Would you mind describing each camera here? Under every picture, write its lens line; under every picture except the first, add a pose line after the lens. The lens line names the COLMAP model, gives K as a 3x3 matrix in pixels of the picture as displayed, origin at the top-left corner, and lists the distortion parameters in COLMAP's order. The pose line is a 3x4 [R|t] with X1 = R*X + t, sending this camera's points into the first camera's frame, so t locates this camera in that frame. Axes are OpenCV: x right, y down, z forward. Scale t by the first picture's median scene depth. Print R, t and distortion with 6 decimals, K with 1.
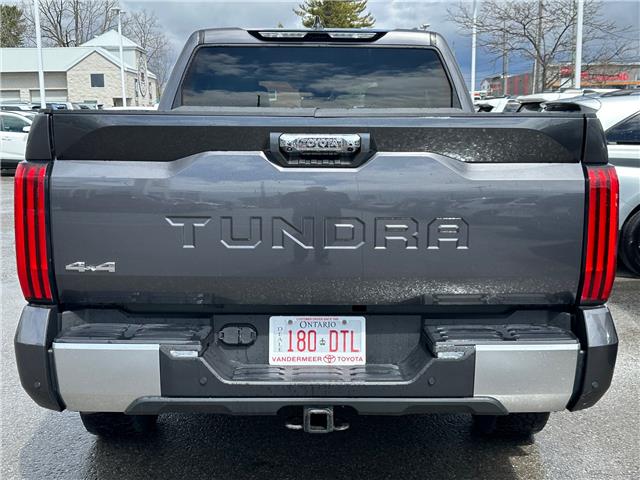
lens RADIAL K [[779.8, 0, 320.0], [0, 779.8, 240.0], [0, 0, 1]] dist [0.144500, -0.031642]
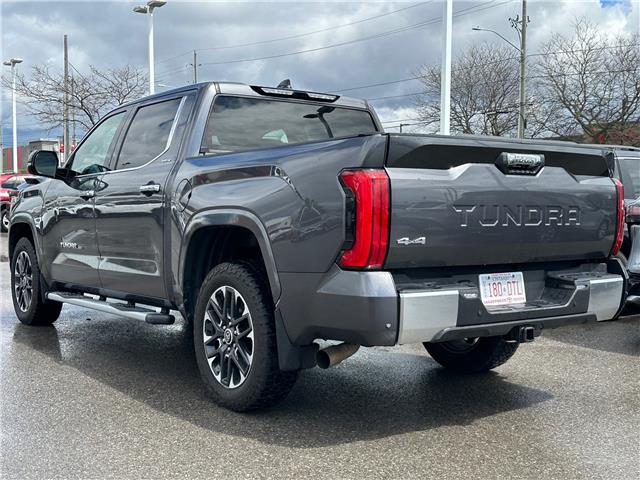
lens RADIAL K [[779.8, 0, 320.0], [0, 779.8, 240.0], [0, 0, 1]] dist [0.144500, -0.031642]
pose [[0.814575, -0.023961, 0.579564, -1.243846], [0.077574, 0.994671, -0.067908, 0.115139], [-0.574848, 0.100275, 0.812093, -0.066224]]
